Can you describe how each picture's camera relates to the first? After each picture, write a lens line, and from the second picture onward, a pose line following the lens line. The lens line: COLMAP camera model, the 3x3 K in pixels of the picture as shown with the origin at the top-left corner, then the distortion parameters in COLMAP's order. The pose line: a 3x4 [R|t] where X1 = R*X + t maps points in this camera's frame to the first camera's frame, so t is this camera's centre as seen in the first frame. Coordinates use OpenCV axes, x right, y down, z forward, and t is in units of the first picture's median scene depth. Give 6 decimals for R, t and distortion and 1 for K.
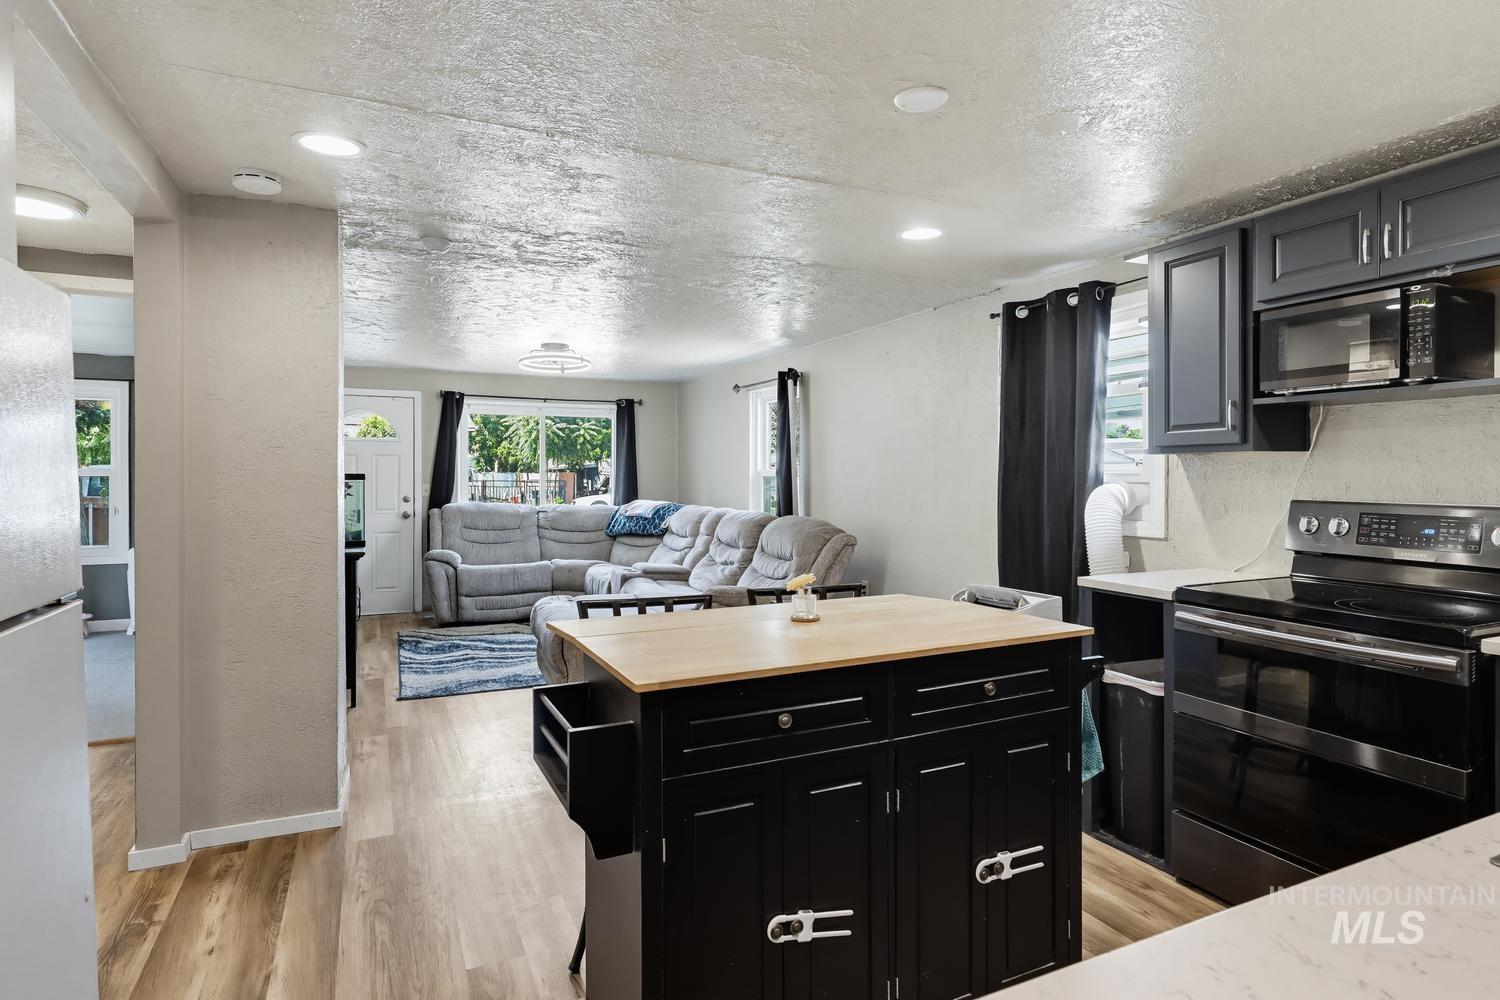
lens RADIAL K [[815.5, 0, 751.5], [0, 815.5, 485.3], [0, 0, 1]] dist [0.003703, 0.000375]
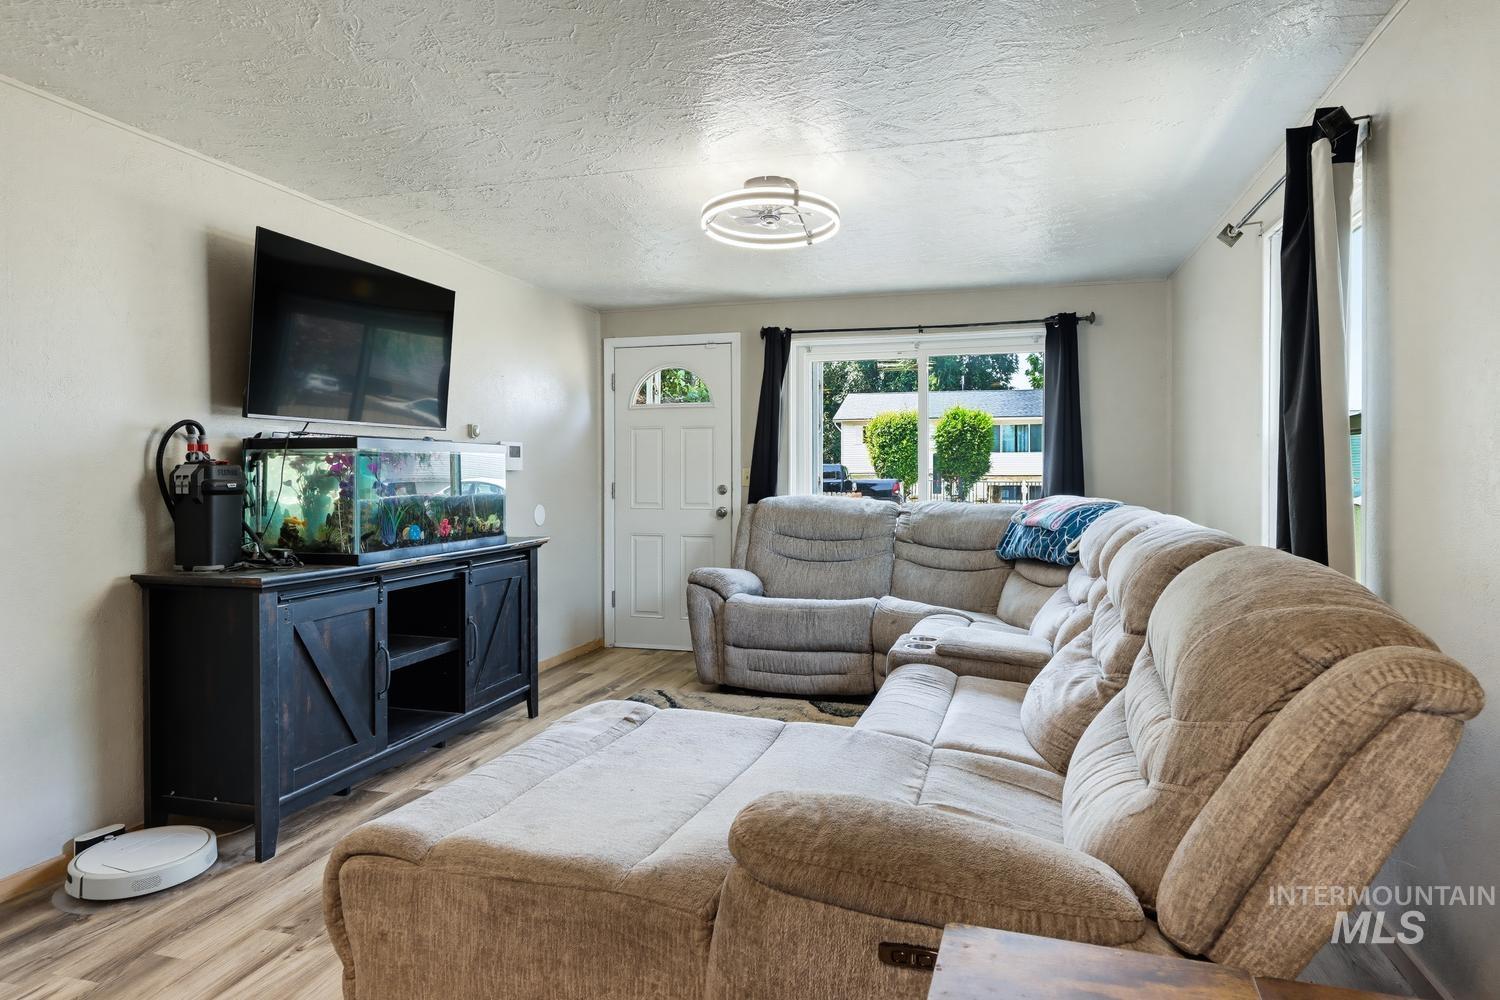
lens RADIAL K [[866.6, 0, 769.1], [0, 866.6, 481.5], [0, 0, 1]] dist [-0.000737, 0.000528]
pose [[0.759572, 0.003739, -0.650413, 0.087220], [-0.005340, 0.999986, -0.000487, 0.010365], [0.650402, 0.003843, 0.759581, 0.465119]]
